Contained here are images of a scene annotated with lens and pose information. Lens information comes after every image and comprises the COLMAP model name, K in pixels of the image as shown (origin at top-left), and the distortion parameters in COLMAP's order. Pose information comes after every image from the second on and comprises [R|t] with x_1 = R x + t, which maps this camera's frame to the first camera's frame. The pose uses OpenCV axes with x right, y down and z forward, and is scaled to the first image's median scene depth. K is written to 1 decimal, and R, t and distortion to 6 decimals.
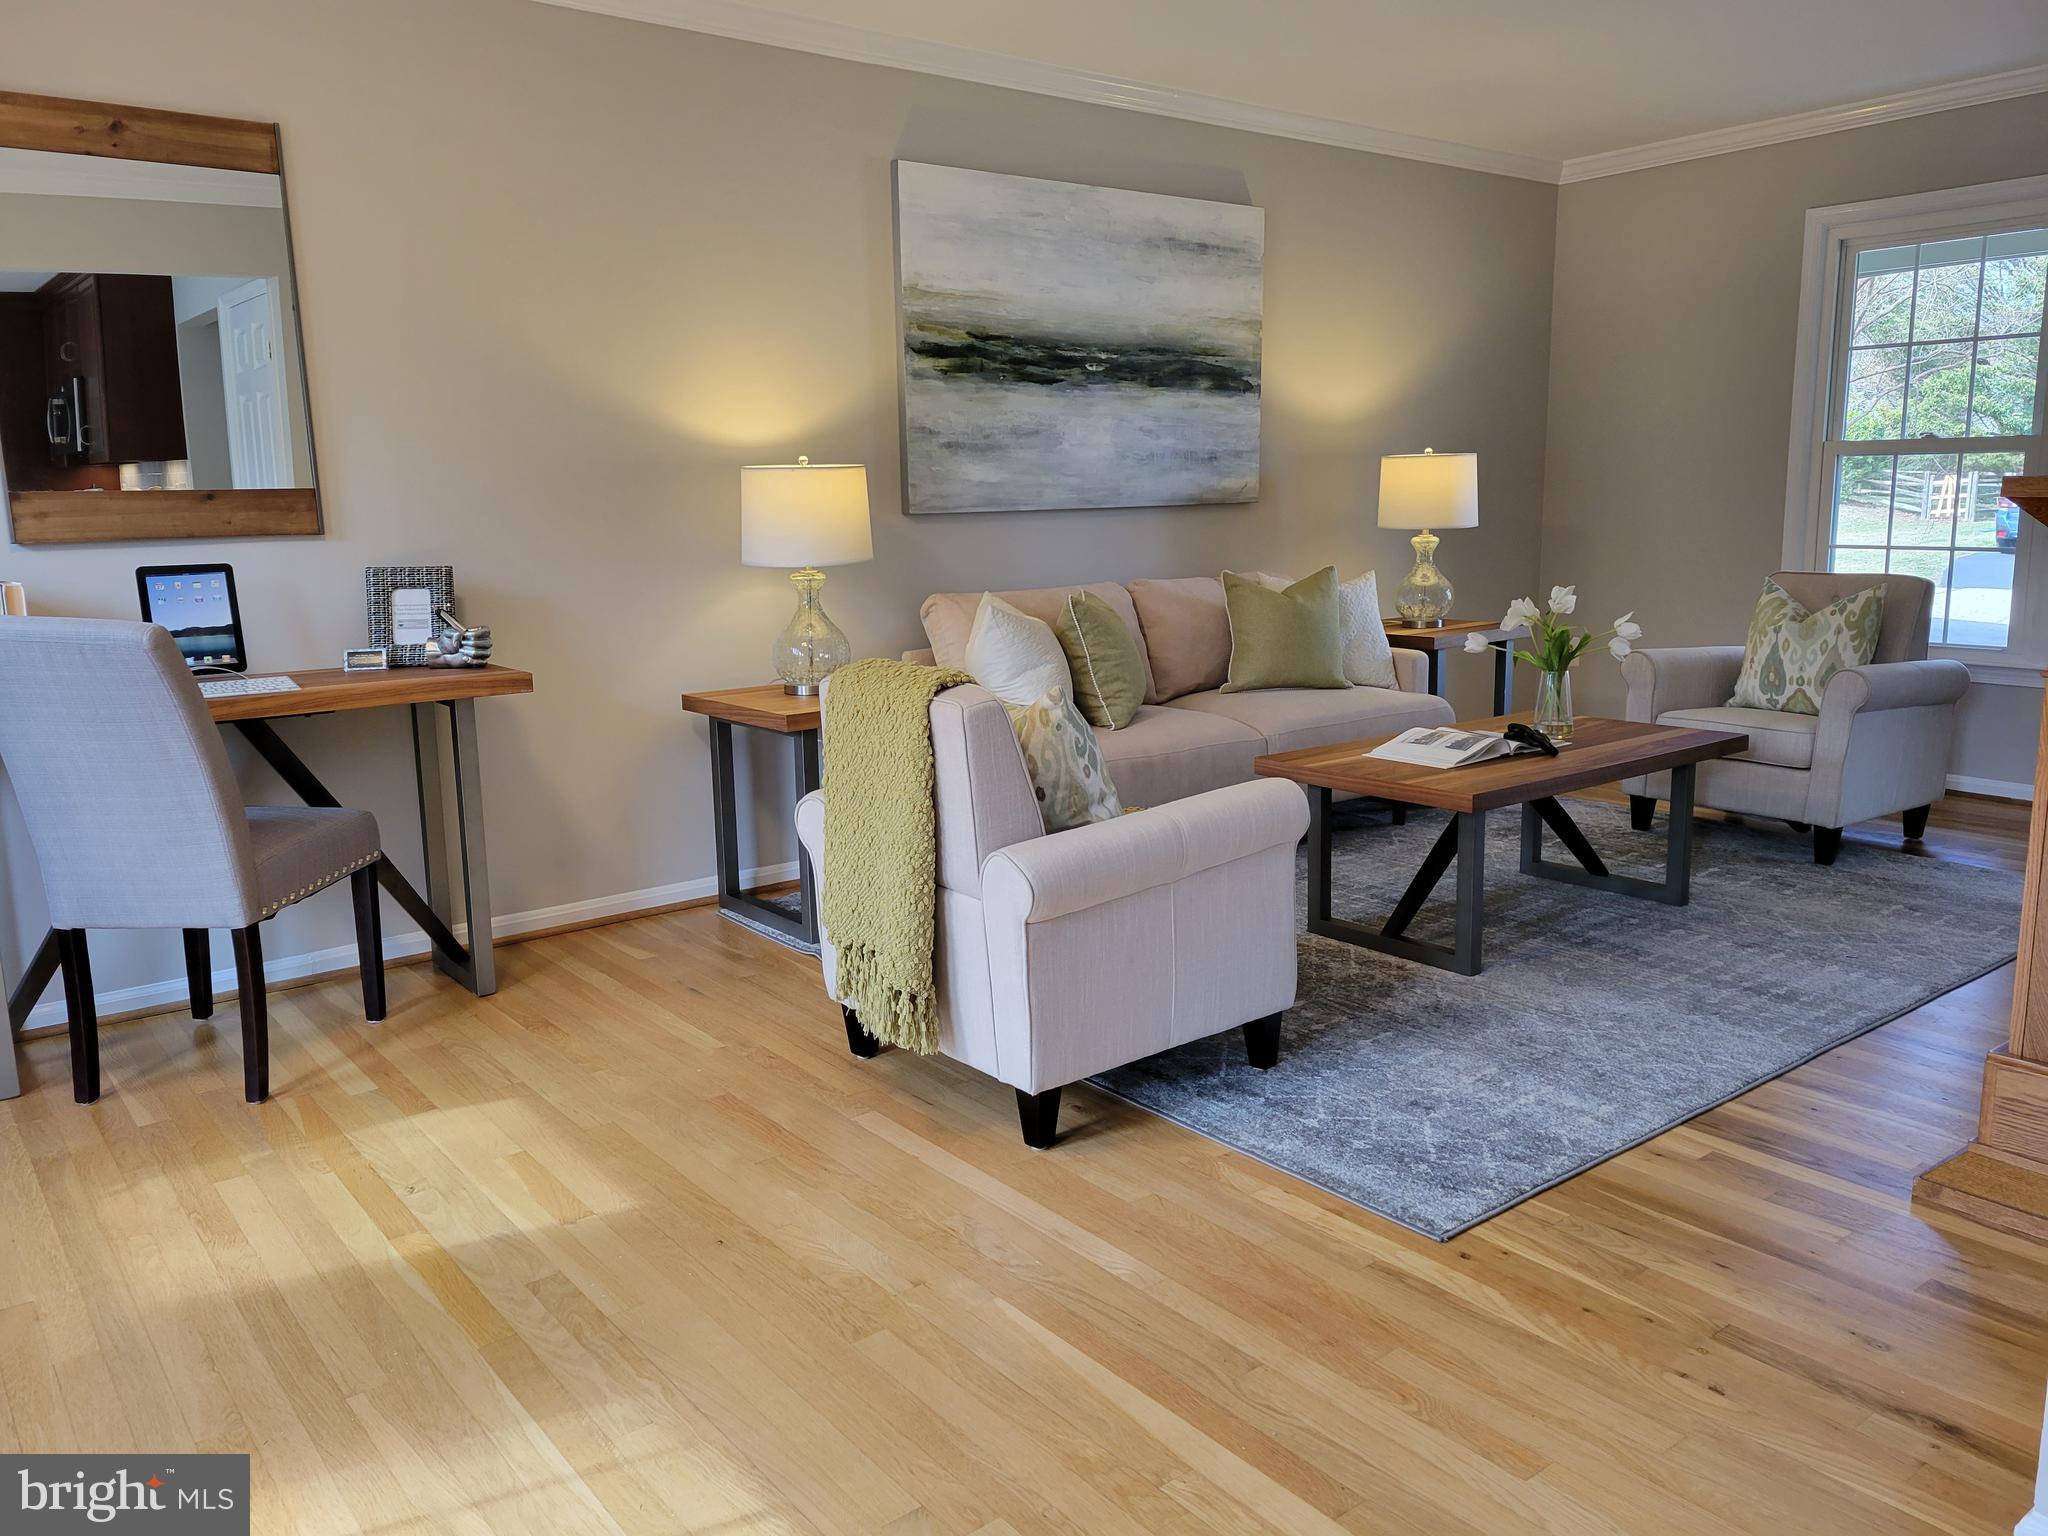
lens RADIAL K [[1538.4, 0, 1080.5], [0, 1538.4, 770.6], [0, 0, 1]] dist [0.055910, -0.046822]
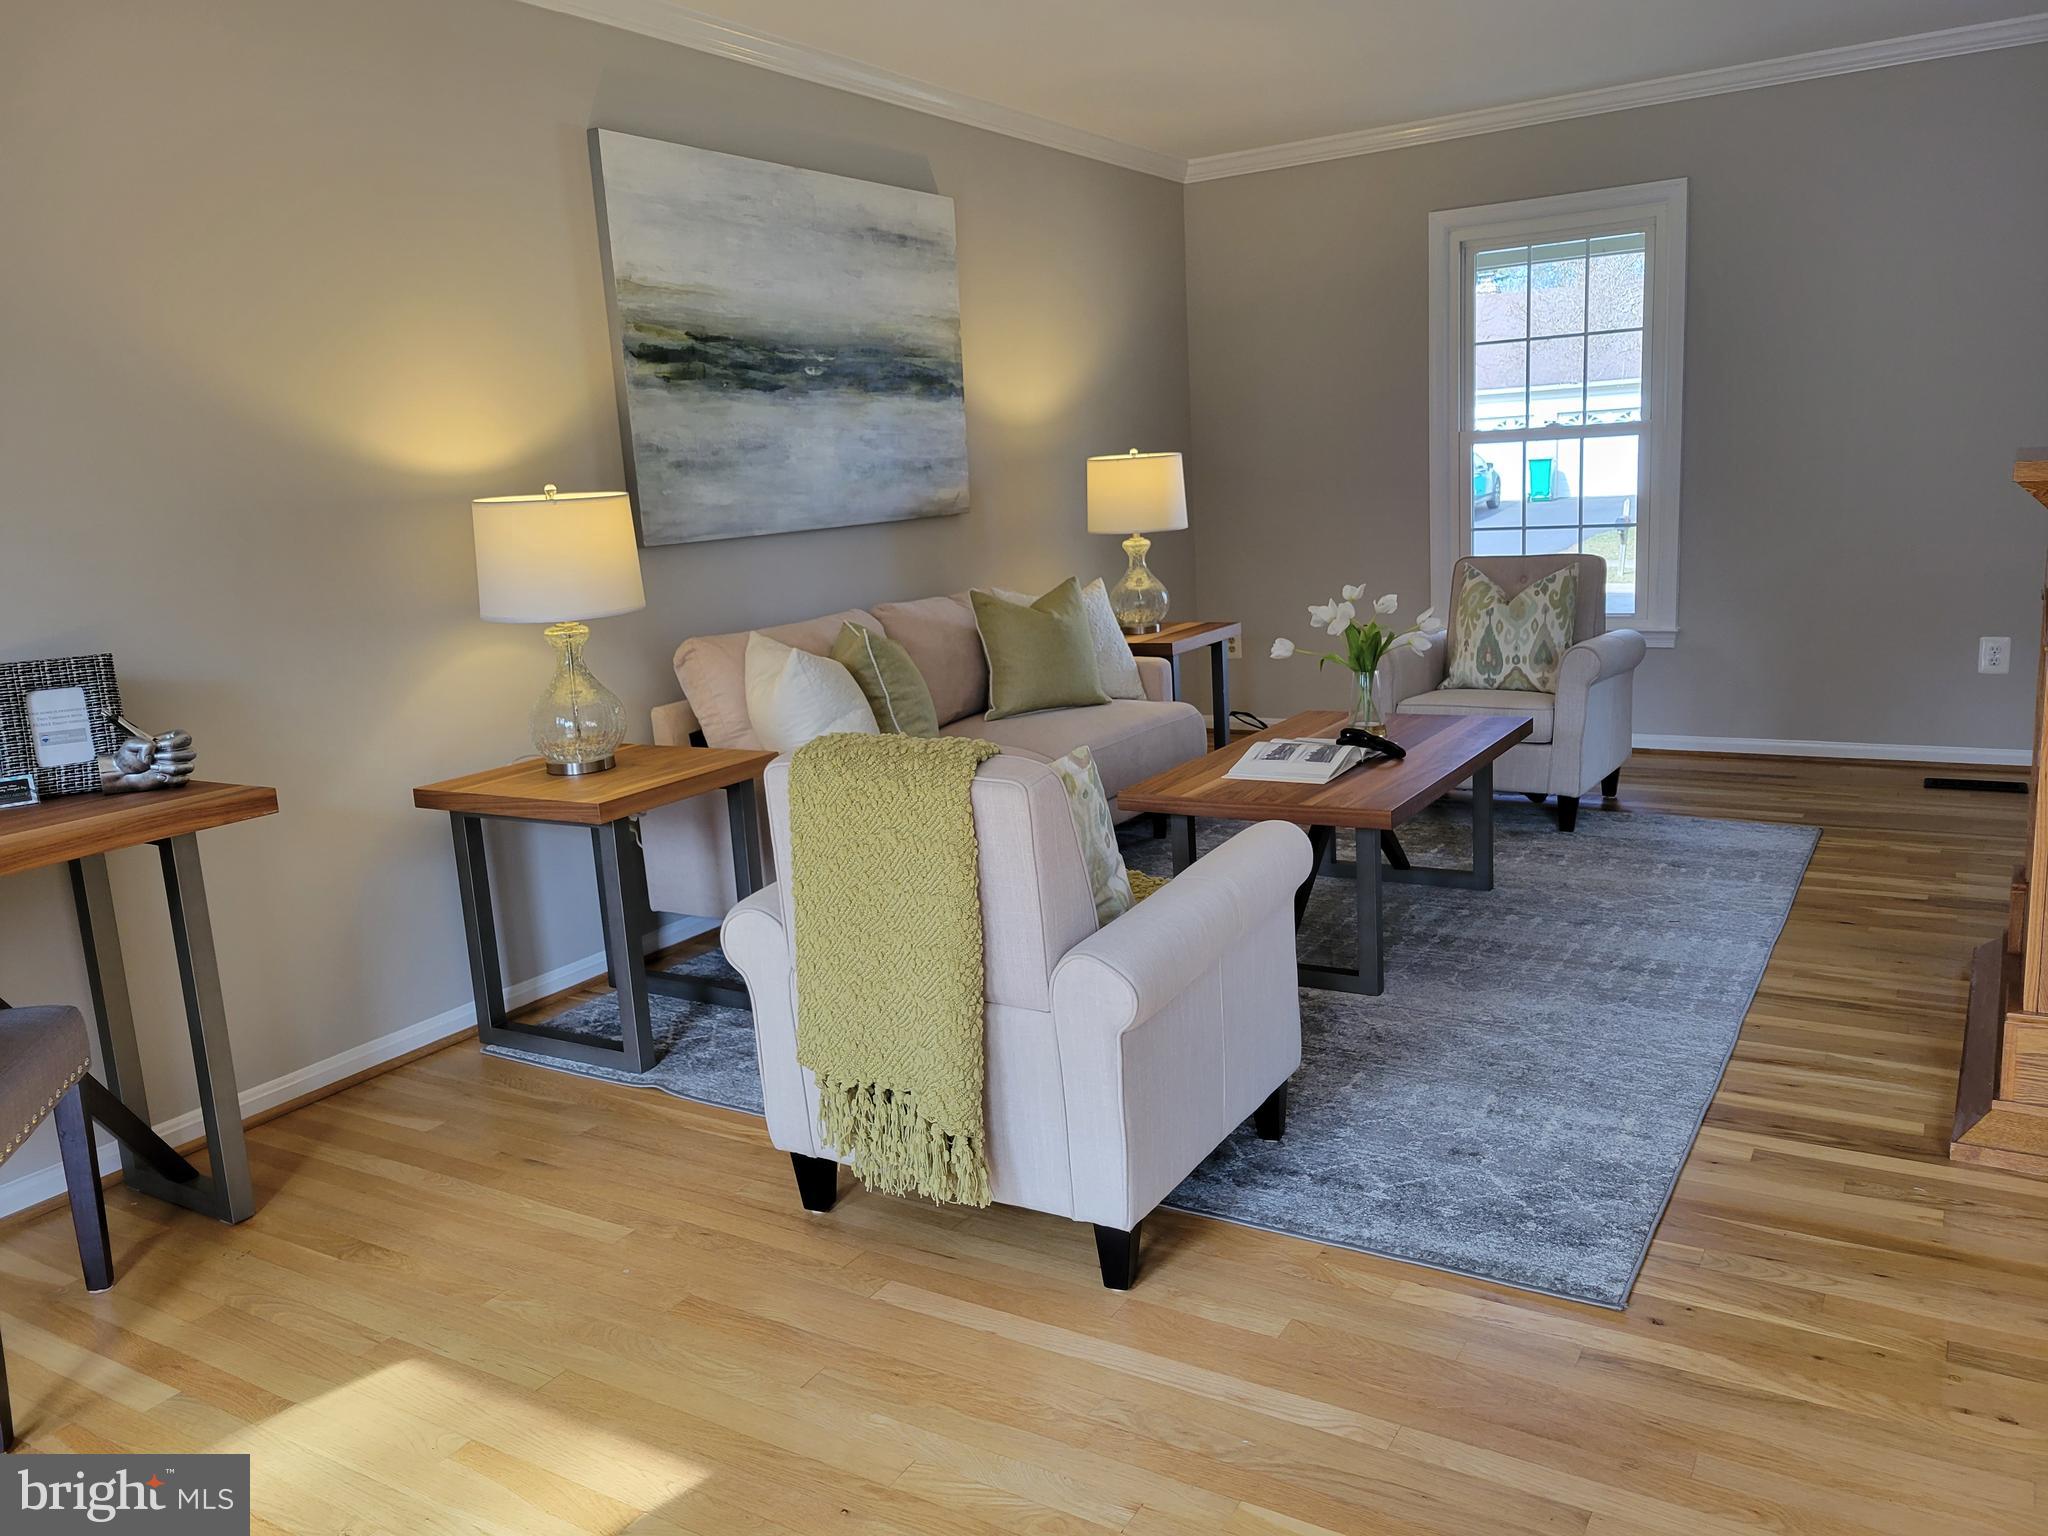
lens RADIAL K [[1538.4, 0, 1080.5], [0, 1538.4, 770.6], [0, 0, 1]] dist [0.055910, -0.046822]
pose [[0.939140, -0.102280, 0.327955, -0.196372], [0.102072, 0.994616, 0.017897, -0.037739], [-0.328020, 0.016667, 0.944524, 0.129148]]
